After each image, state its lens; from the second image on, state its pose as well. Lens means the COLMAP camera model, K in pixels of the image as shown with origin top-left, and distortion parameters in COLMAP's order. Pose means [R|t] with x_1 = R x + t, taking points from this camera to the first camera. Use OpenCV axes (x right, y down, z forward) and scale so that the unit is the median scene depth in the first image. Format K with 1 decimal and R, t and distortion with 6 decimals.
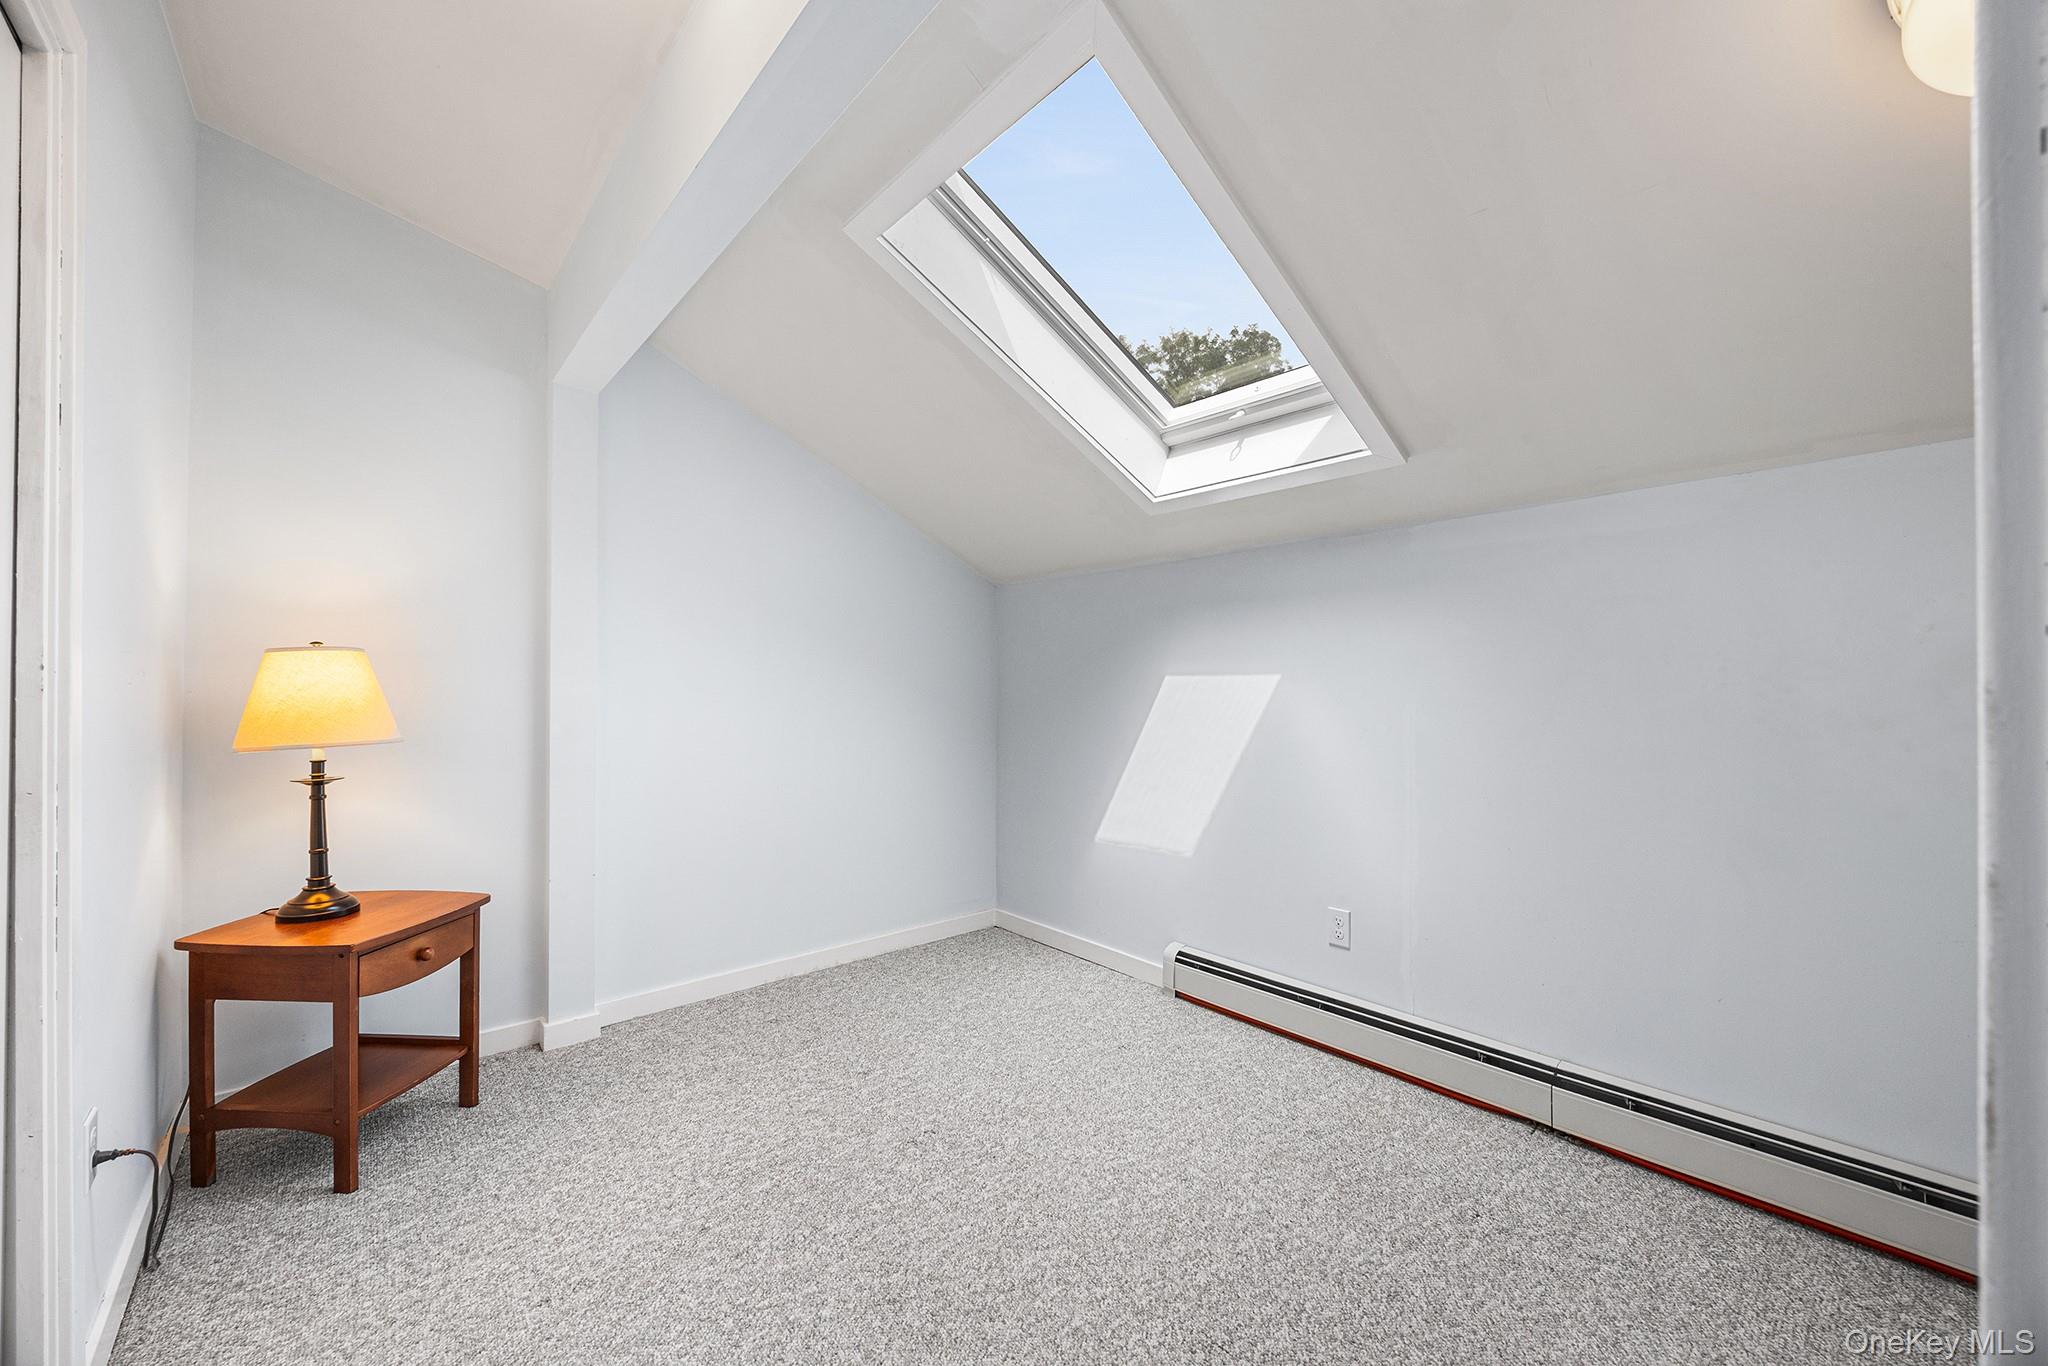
lens RADIAL K [[788.1, 0, 1025.8], [0, 788.1, 698.1], [0, 0, 1]] dist [-0.002192, -0.000506]
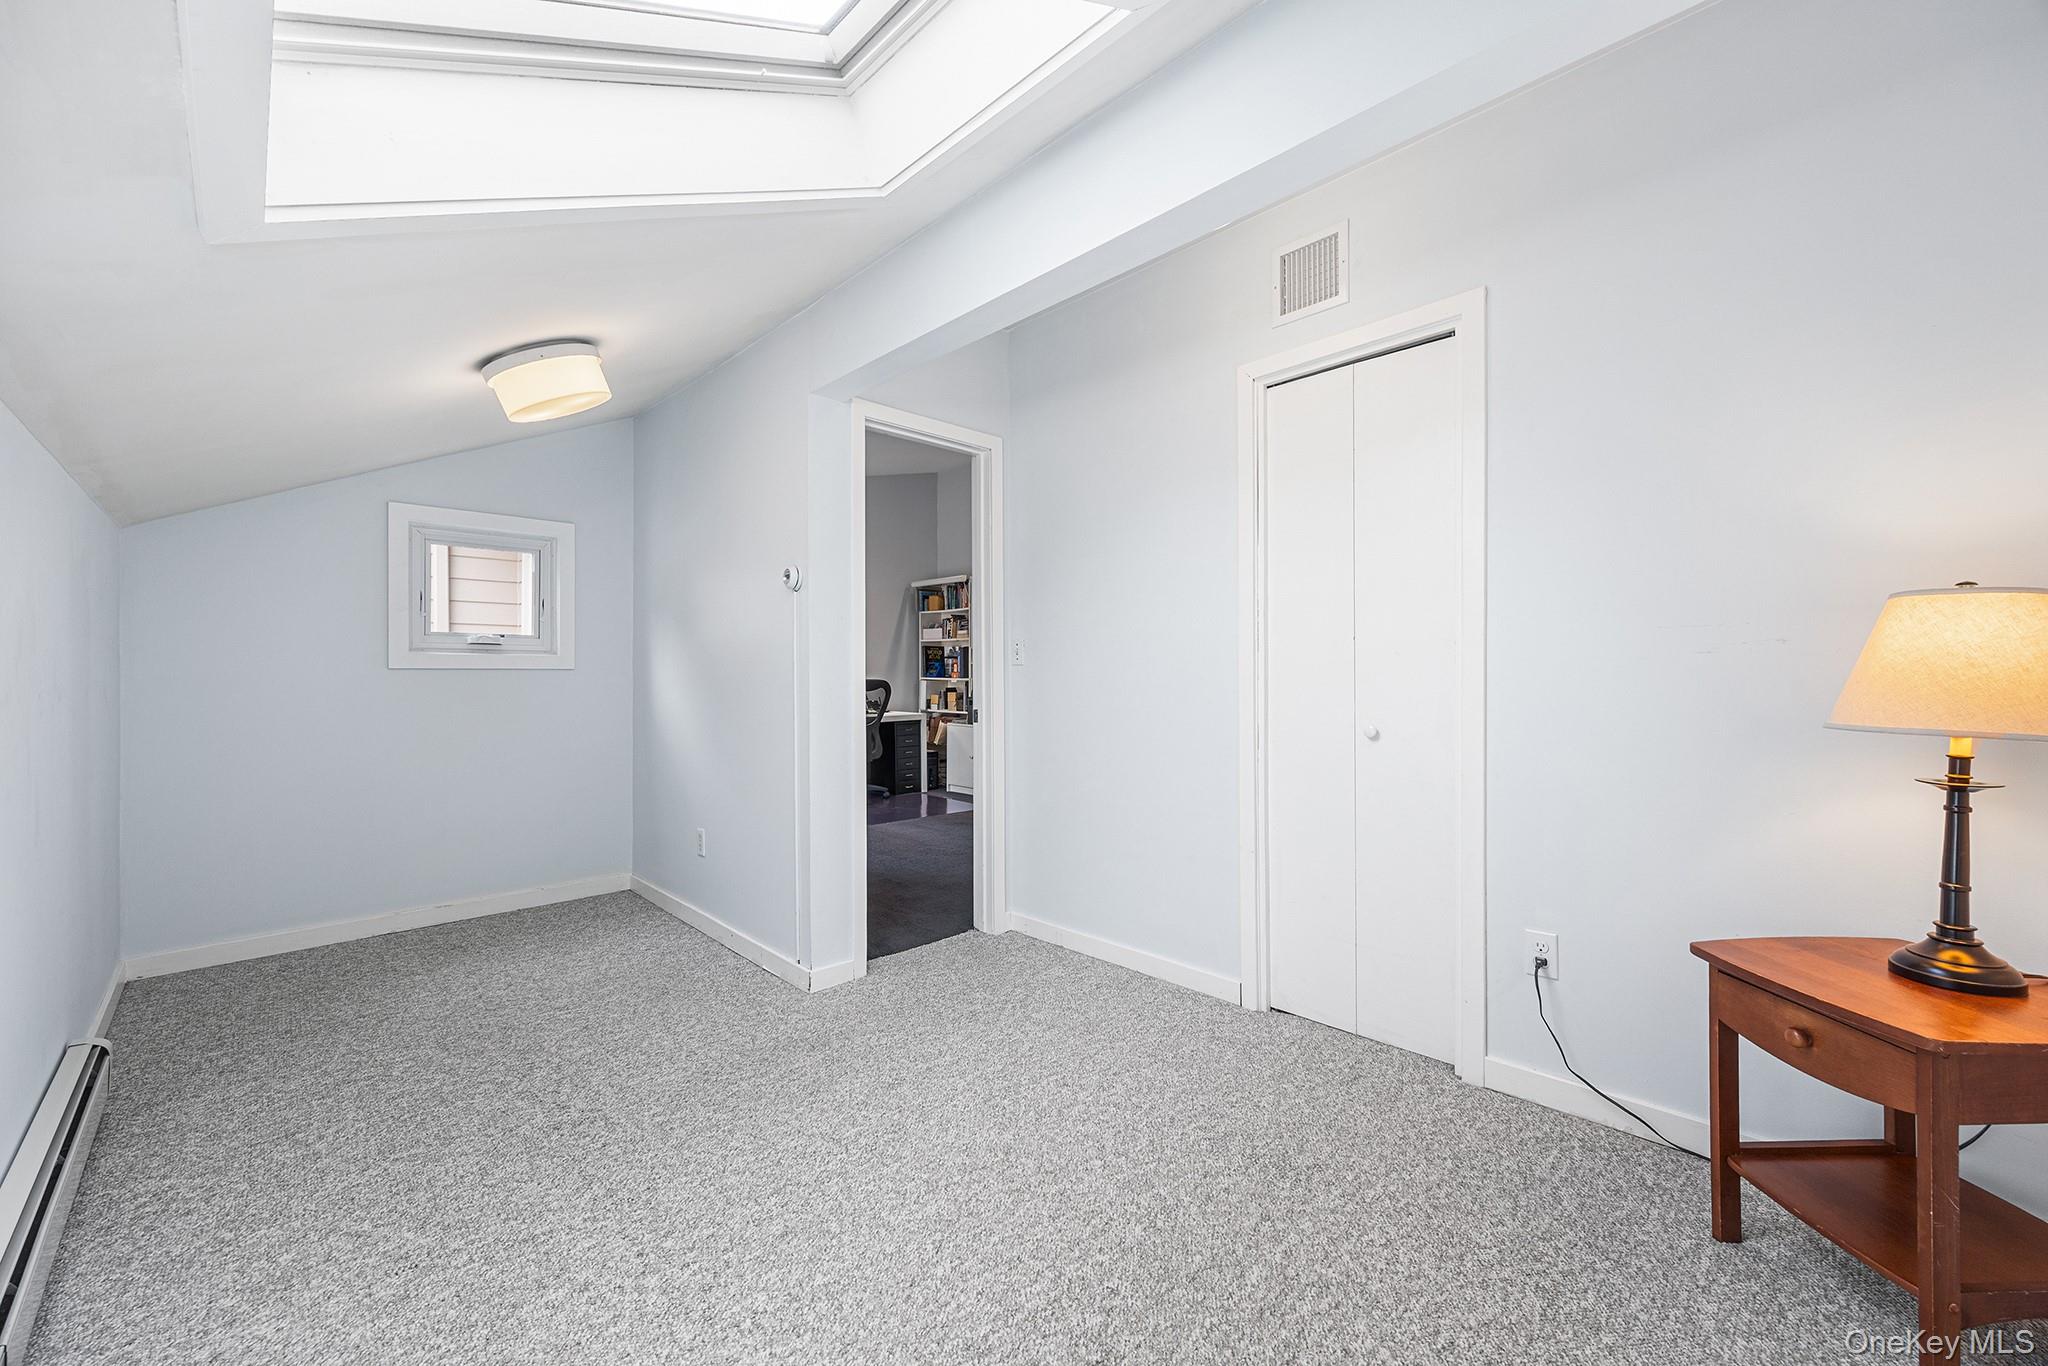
lens RADIAL K [[788.1, 0, 1022.5], [0, 788.1, 663.8], [0, 0, 1]] dist [-0.002192, -0.000506]
pose [[-0.998365, -0.000394, -0.057157, -0.046174], [0.000985, 0.999709, -0.024101, 0.015051], [0.057150, -0.024118, -0.998074, 1.653801]]
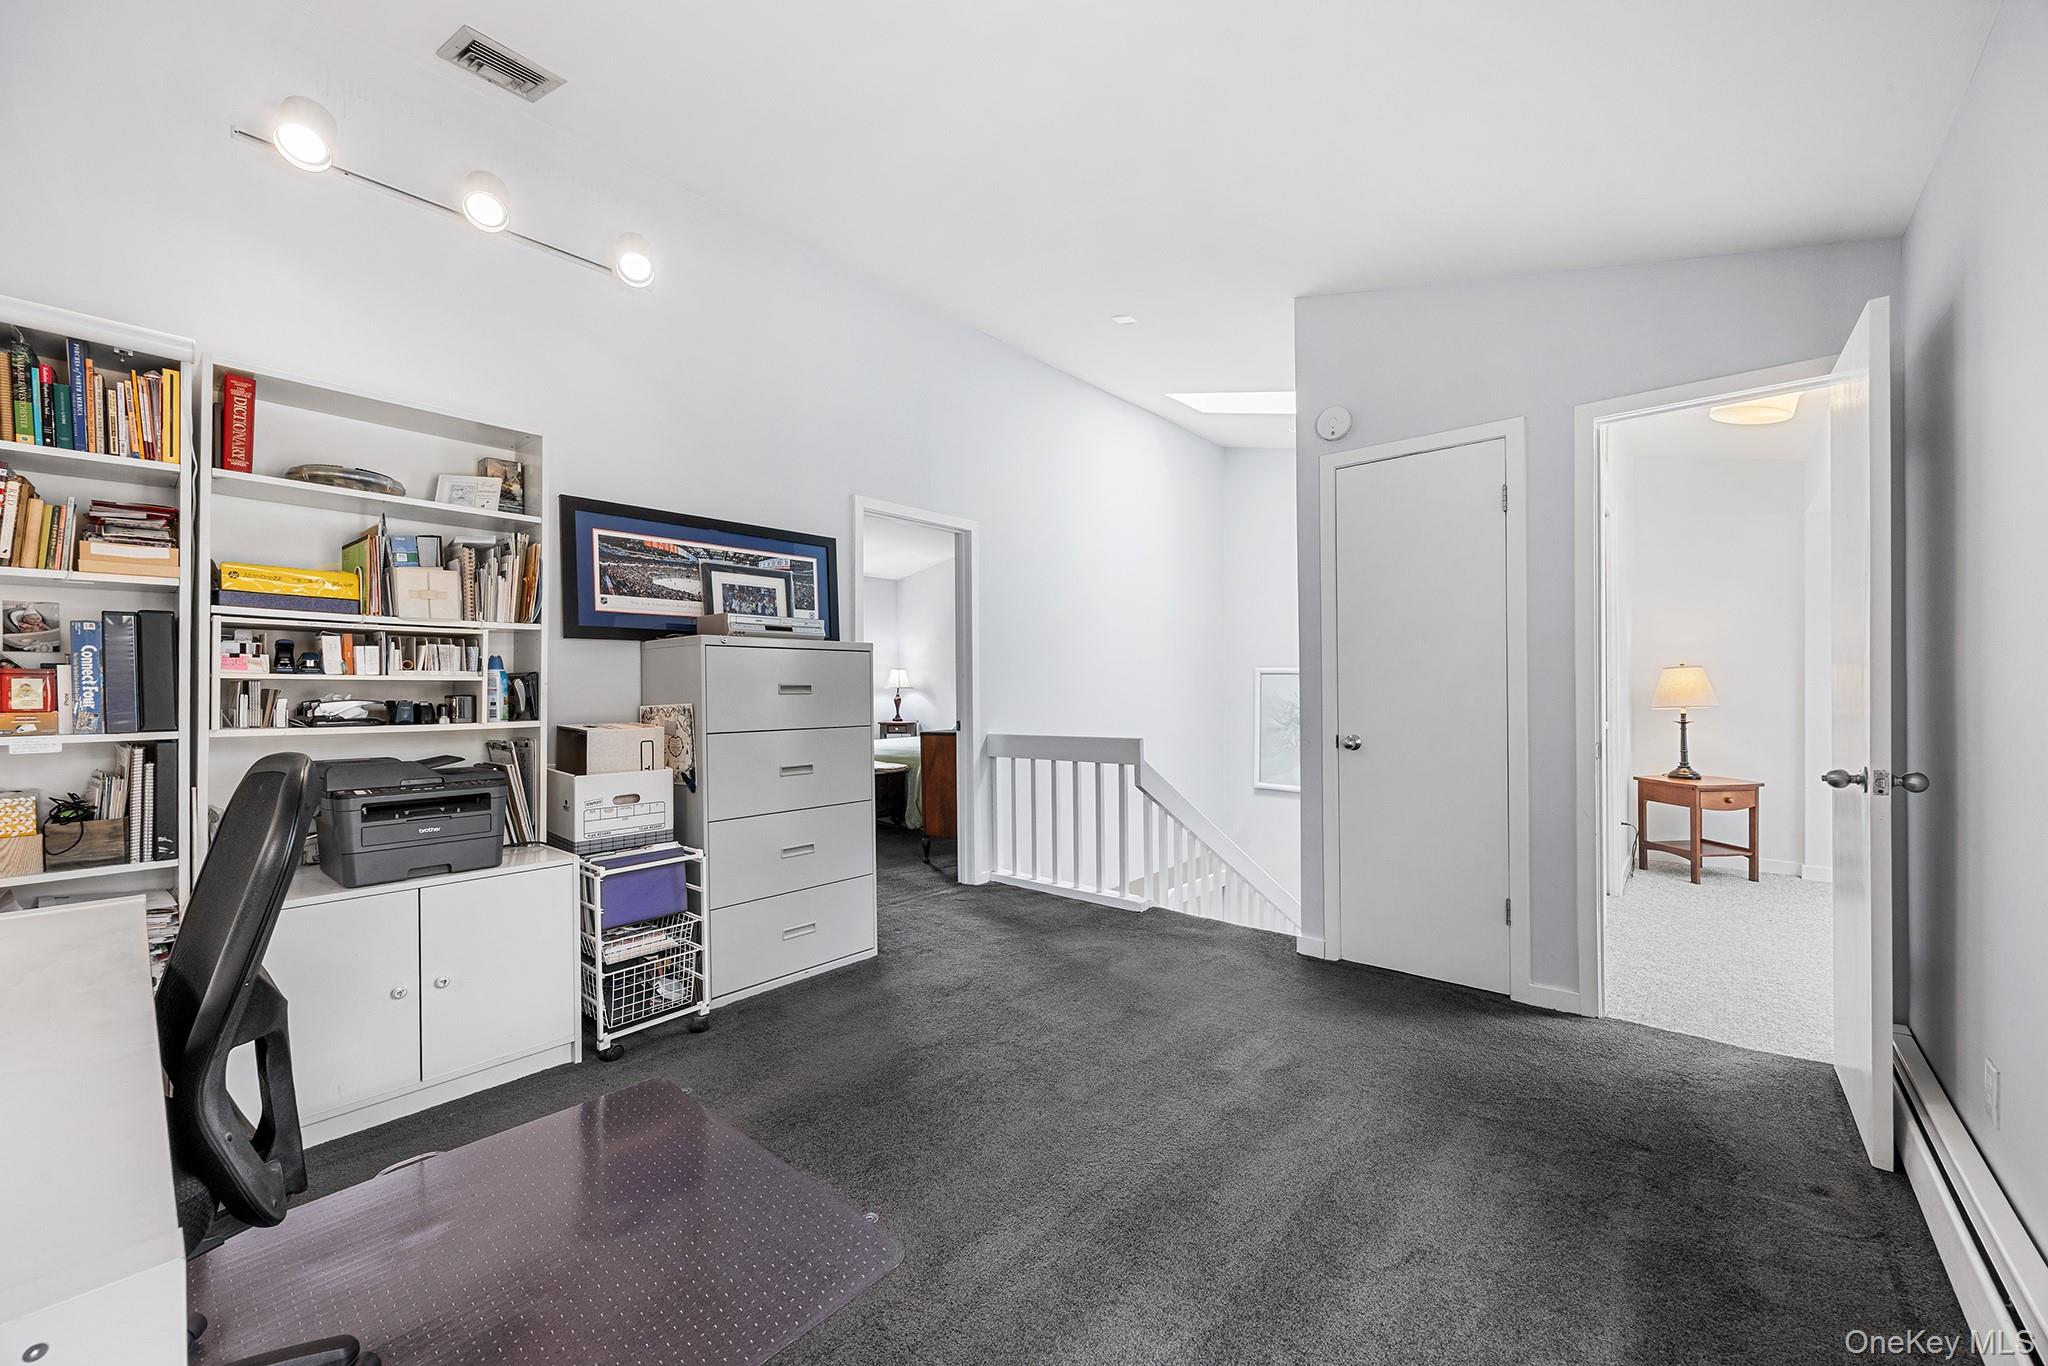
lens RADIAL K [[788.1, 0, 1026.8], [0, 788.1, 696.3], [0, 0, 1]] dist [-0.002192, -0.000506]
pose [[0.142527, 0.010703, -0.989733, 1.214879], [0.019859, 0.999709, 0.013671, -0.047665], [0.989592, -0.021604, 0.142273, -1.351506]]
